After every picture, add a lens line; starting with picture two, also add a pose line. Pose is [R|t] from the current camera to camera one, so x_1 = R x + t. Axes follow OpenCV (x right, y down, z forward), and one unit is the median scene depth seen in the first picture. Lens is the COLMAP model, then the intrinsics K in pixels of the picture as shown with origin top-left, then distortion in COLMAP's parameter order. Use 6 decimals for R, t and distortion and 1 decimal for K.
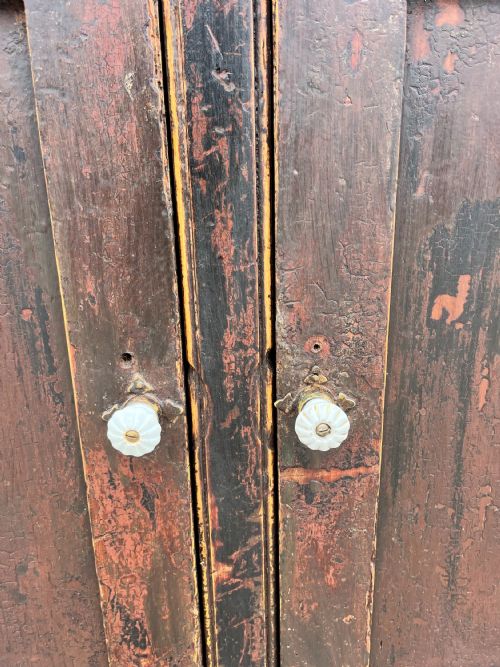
lens RADIAL K [[505.5, 0, 249.8], [0, 505.5, 334.7], [0, 0, 1]] dist [0.068064, -0.095150]
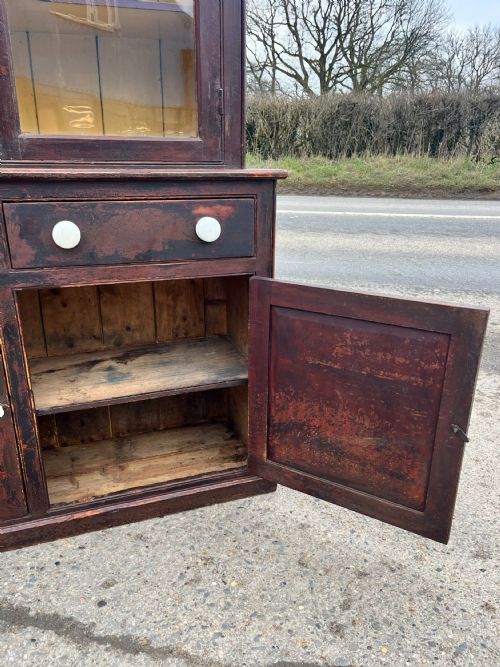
lens RADIAL K [[505.5, 0, 250.6], [0, 505.5, 338.3], [0, 0, 1]] dist [0.068064, -0.095150]
pose [[0.948260, -0.077919, 0.307785, 0.489777], [0.062118, 0.996214, 0.060822, -0.528348], [-0.311359, -0.038556, 0.949510, -3.498604]]
